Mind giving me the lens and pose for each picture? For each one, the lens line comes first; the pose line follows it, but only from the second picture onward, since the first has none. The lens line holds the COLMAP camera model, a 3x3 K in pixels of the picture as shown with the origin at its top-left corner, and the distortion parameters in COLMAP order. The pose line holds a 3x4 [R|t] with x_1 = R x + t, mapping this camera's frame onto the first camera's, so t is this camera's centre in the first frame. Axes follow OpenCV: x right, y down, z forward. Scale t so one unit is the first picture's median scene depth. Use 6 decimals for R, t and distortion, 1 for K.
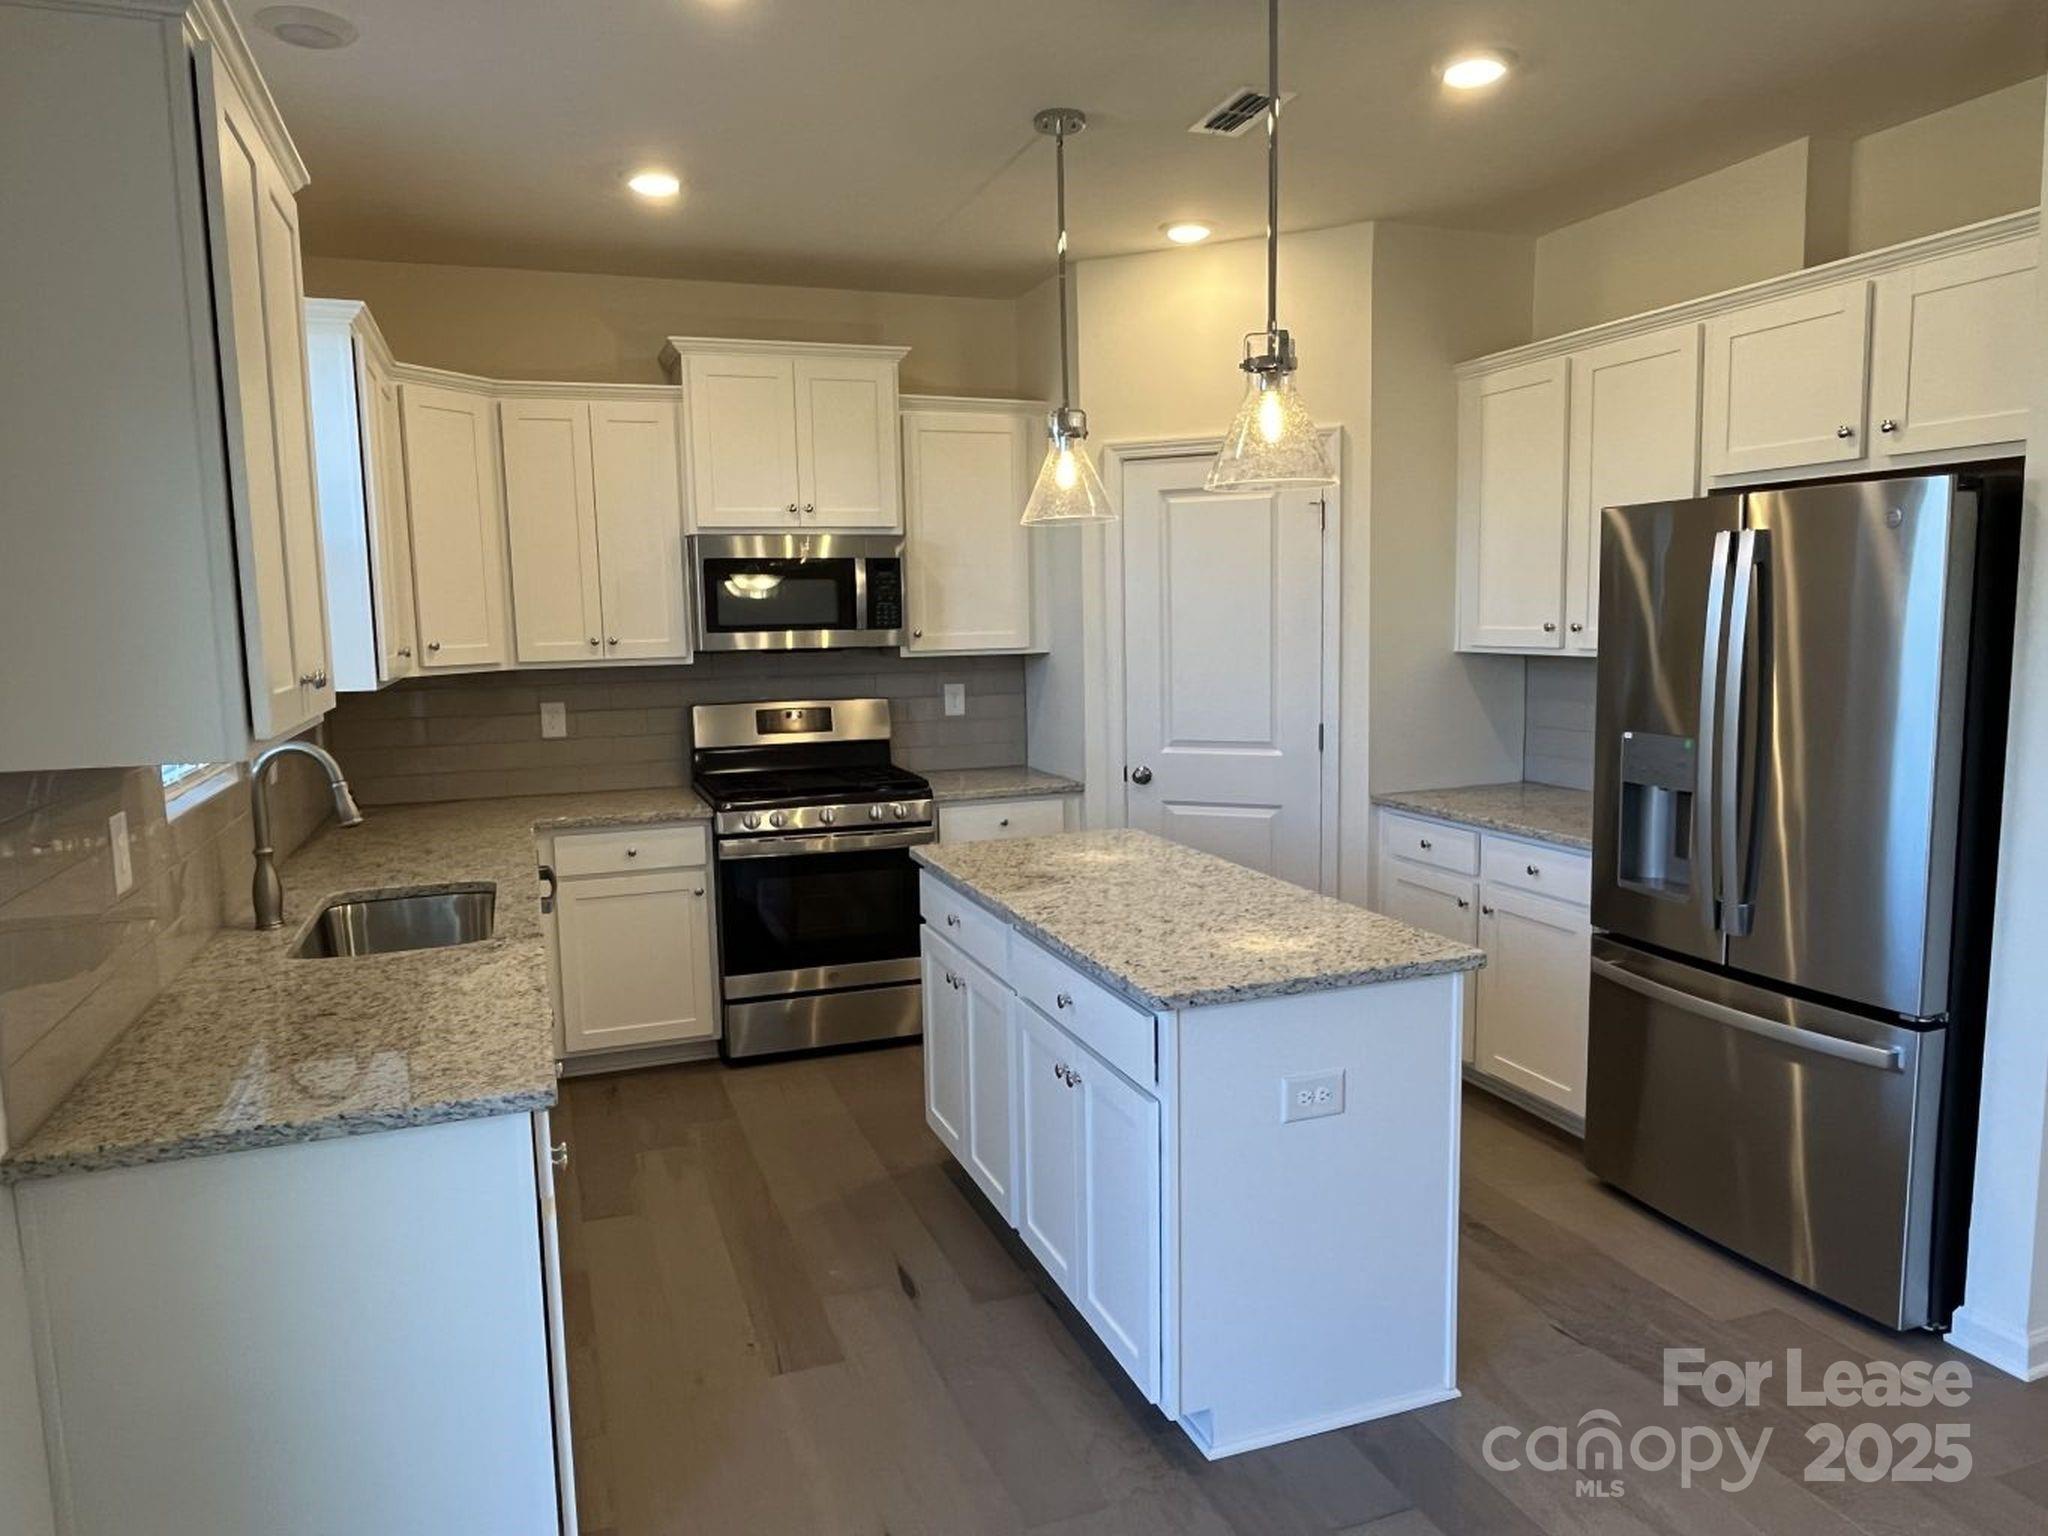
lens RADIAL K [[1398.7, 0, 1024.9], [0, 1398.7, 772.3], [0, 0, 1]] dist [-0.002320, -0.000546]
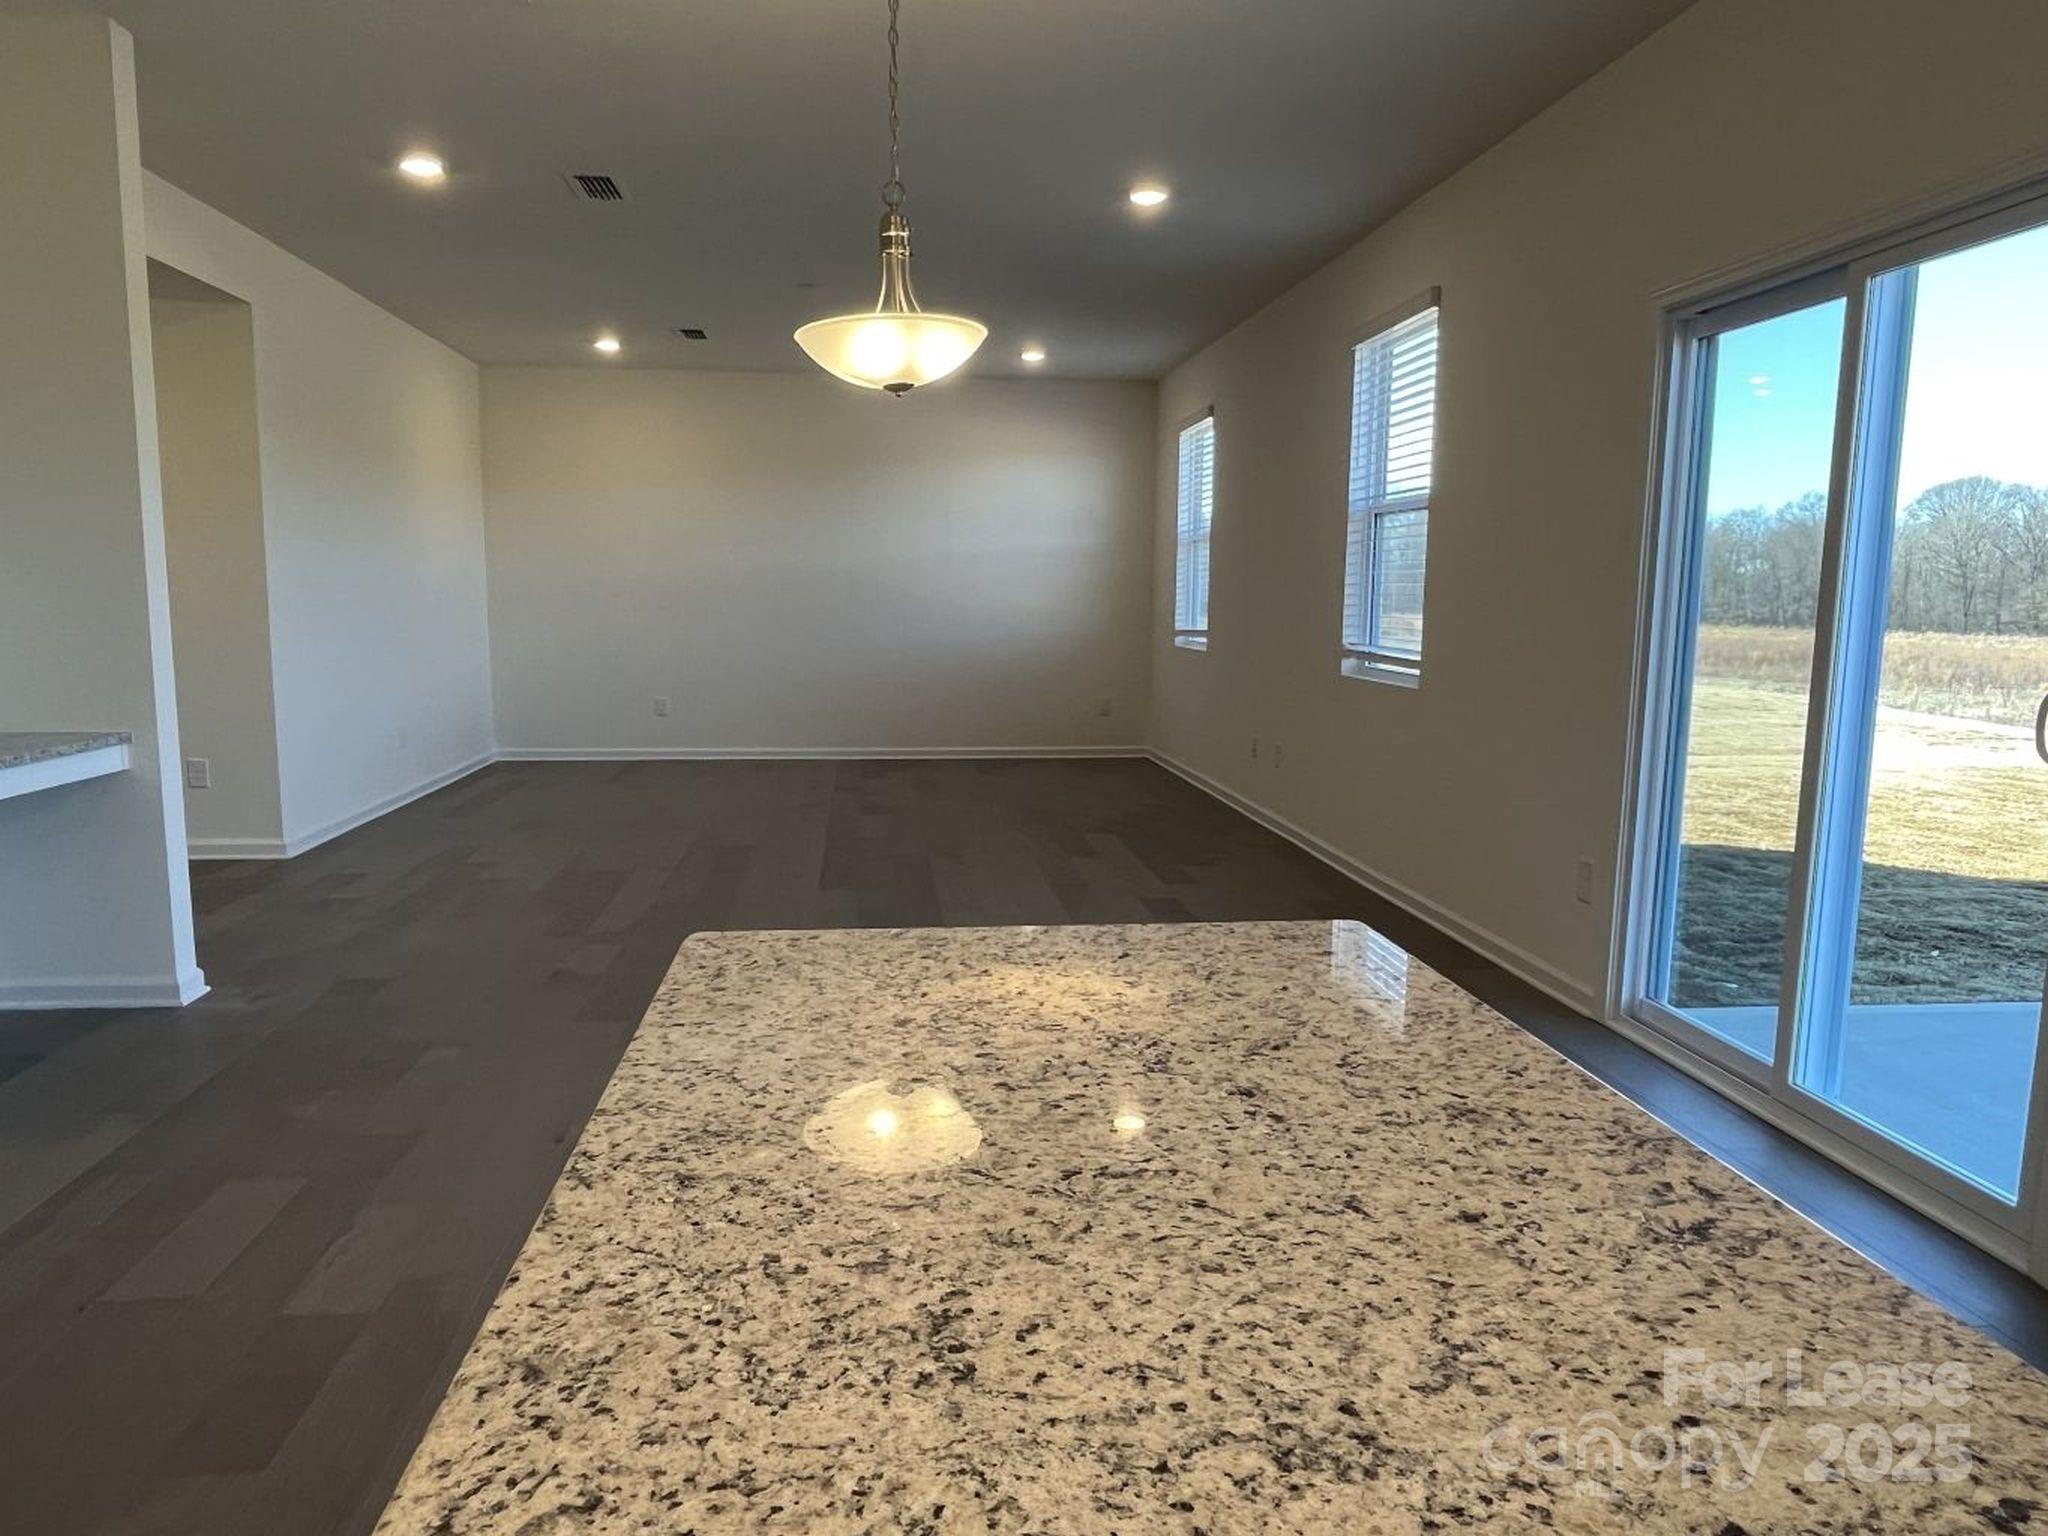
lens RADIAL K [[1398.7, 0, 1016.1], [0, 1398.7, 778.8], [0, 0, 1]] dist [-0.002320, -0.000546]
pose [[-0.972465, -0.016297, 0.232479, 0.048536], [0.040614, 0.970435, 0.237919, -0.027217], [-0.229483, 0.240810, -0.943052, 0.793977]]
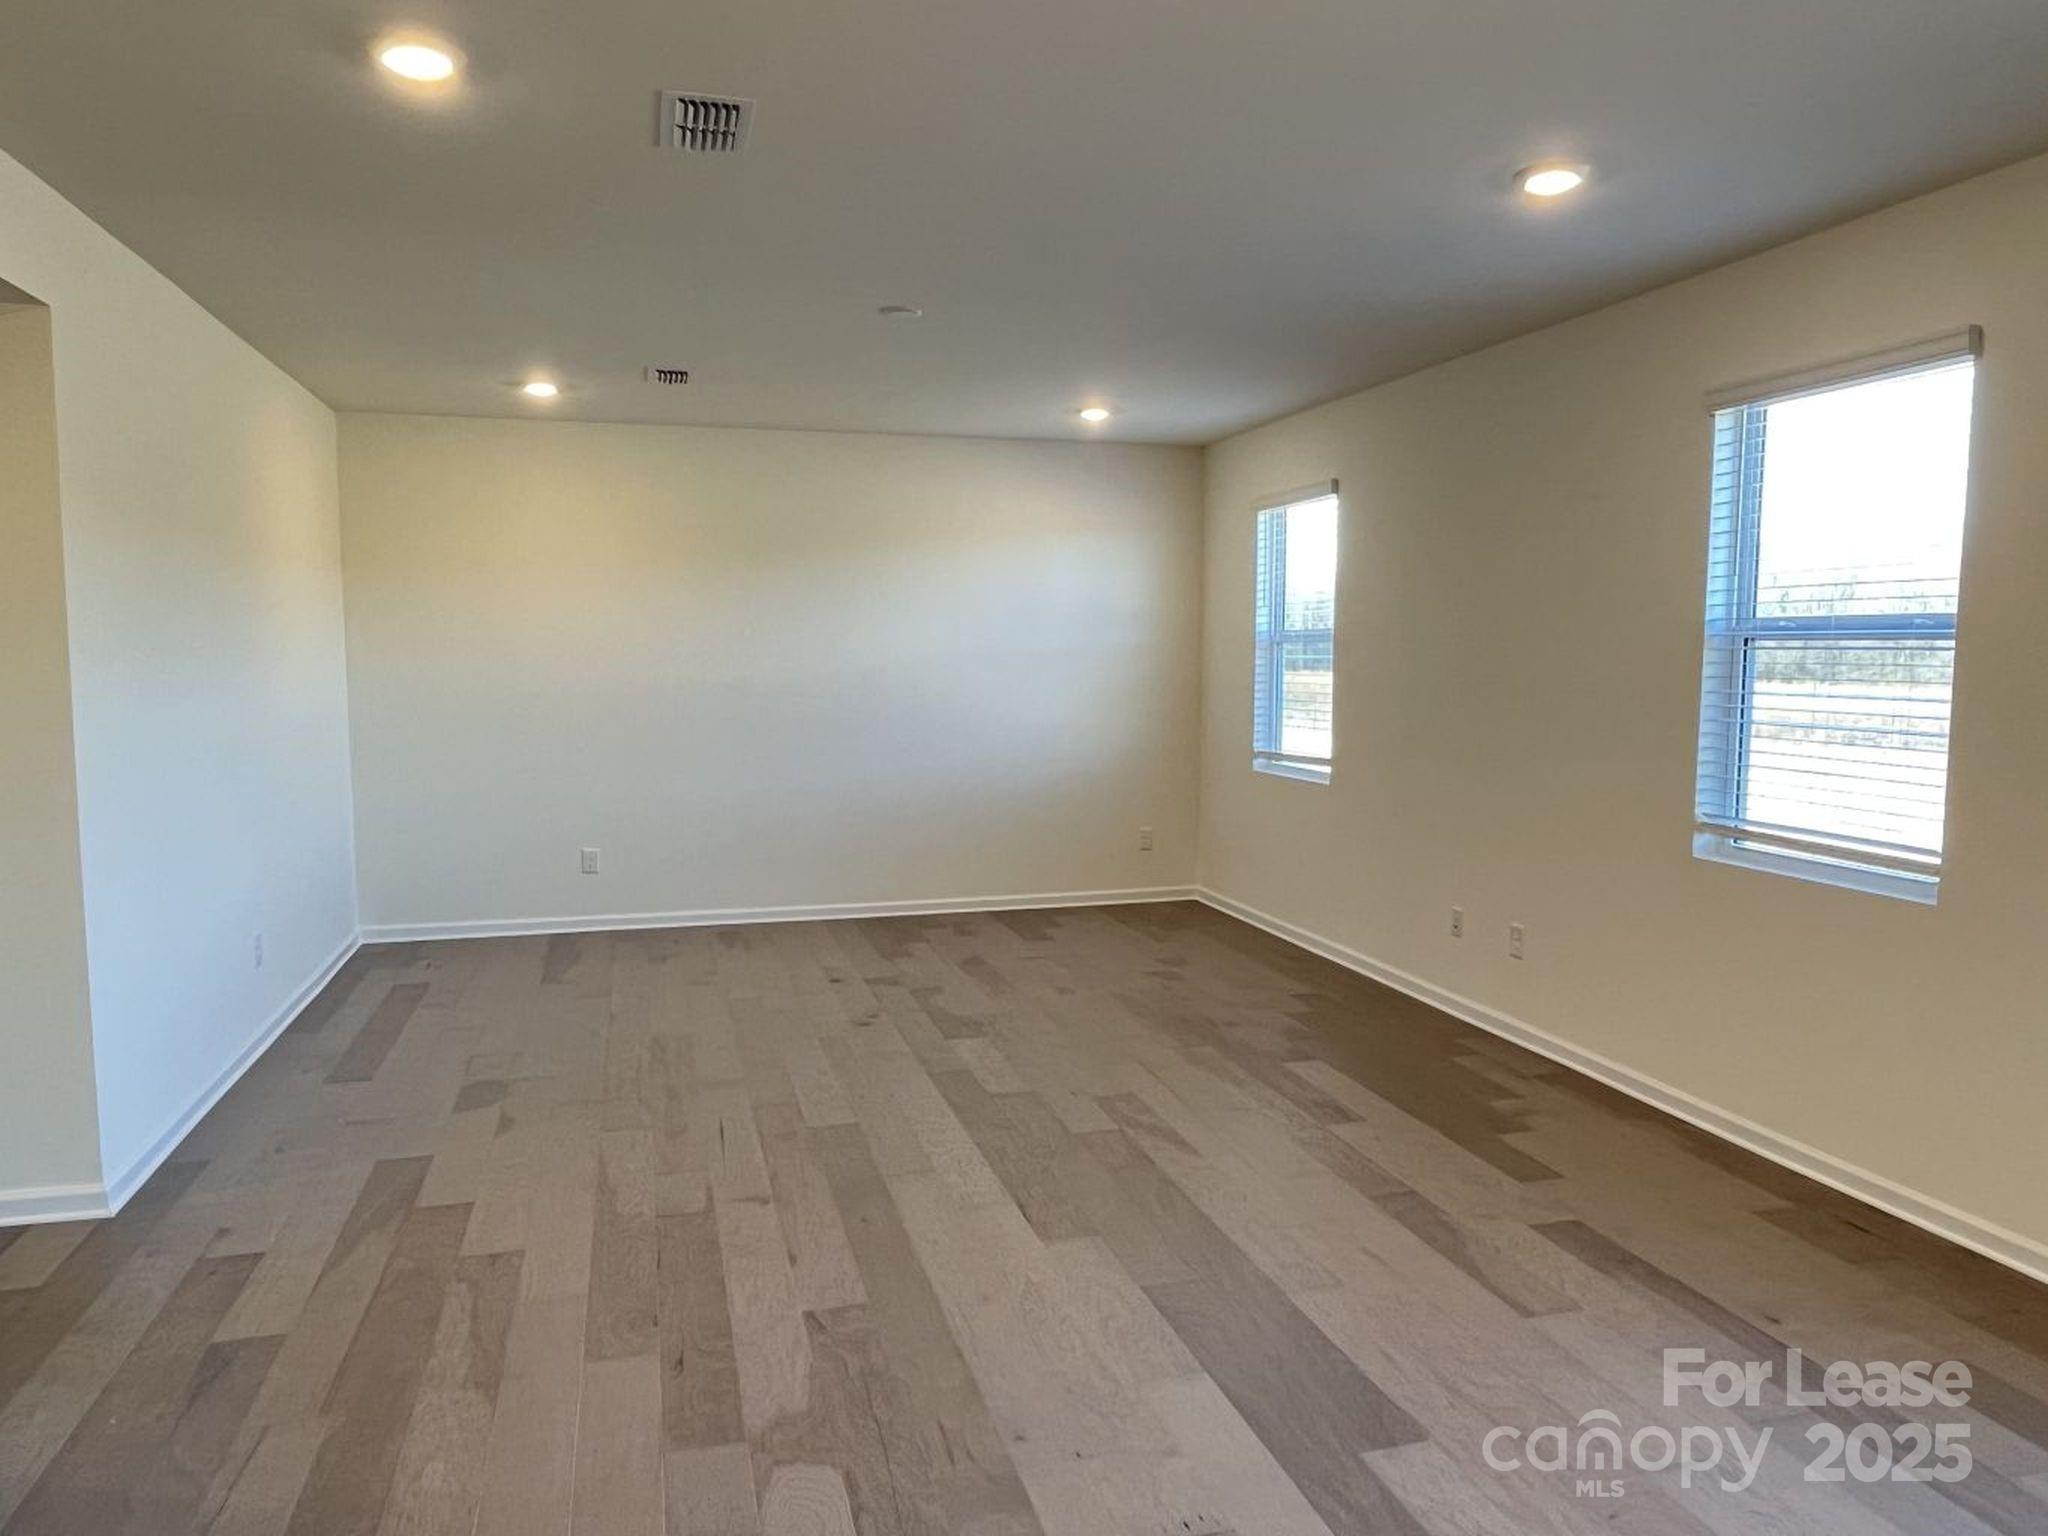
lens RADIAL K [[1398.7, 0, 1025.6], [0, 1398.7, 769.1], [0, 0, 1]] dist [-0.002320, -0.000546]
pose [[-0.996828, 0.014056, 0.078335, 0.439674], [0.029432, 0.979606, 0.198758, -0.058884], [-0.073943, 0.200434, -0.976913, 0.411306]]
